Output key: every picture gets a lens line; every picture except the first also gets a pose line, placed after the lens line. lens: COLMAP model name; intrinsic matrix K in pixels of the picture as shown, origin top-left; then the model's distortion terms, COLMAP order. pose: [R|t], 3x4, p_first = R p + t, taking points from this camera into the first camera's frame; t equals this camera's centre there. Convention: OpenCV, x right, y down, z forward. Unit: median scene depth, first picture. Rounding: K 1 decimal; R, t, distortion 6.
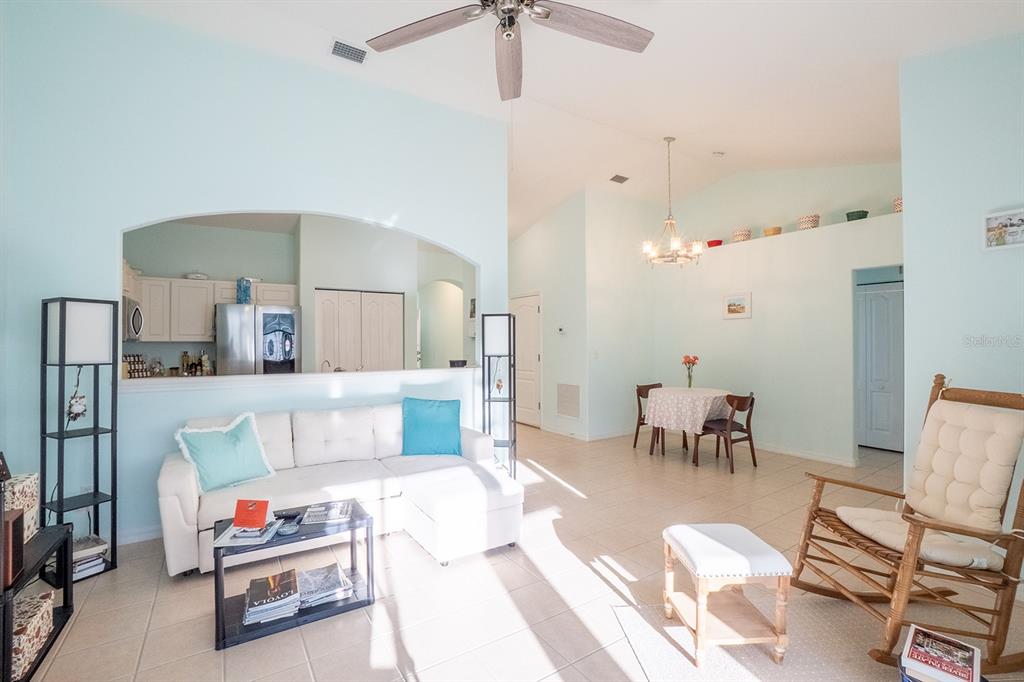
lens RADIAL K [[459.0, 0, 515.1], [0, 459.0, 343.8], [0, 0, 1]] dist [-0.024849, 0.001421]
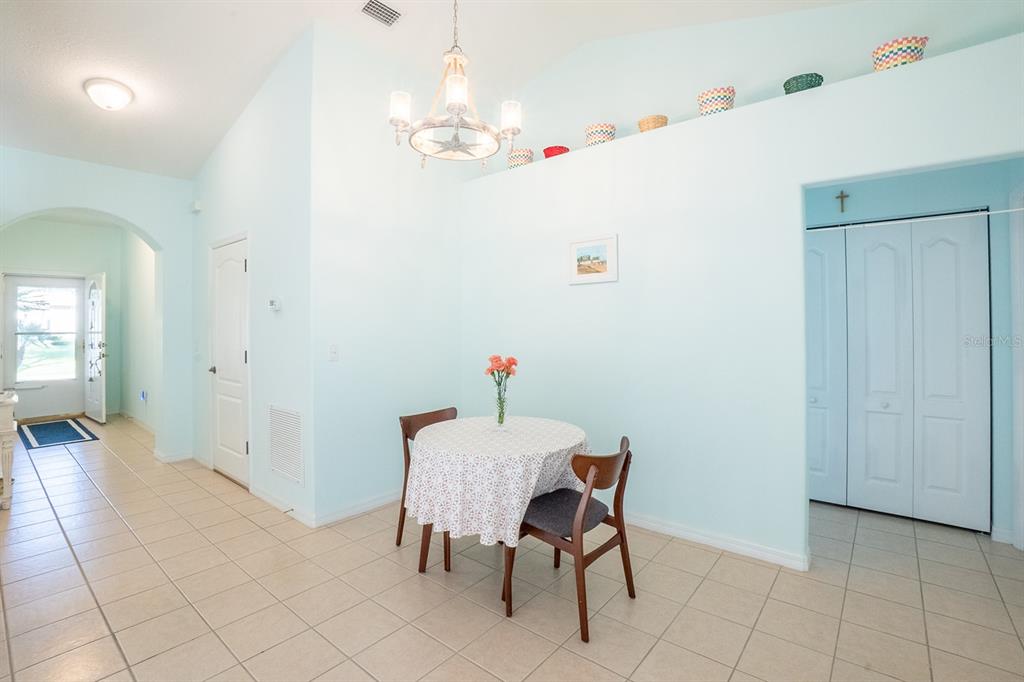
lens RADIAL K [[459.0, 0, 500.0], [0, 459.0, 327.2], [0, 0, 1]] dist [-0.024849, 0.001421]
pose [[0.967151, -0.005924, 0.254135, 0.268241], [0.005210, 0.999980, 0.003483, -0.005185], [-0.254150, -0.002044, 0.967163, 0.558731]]
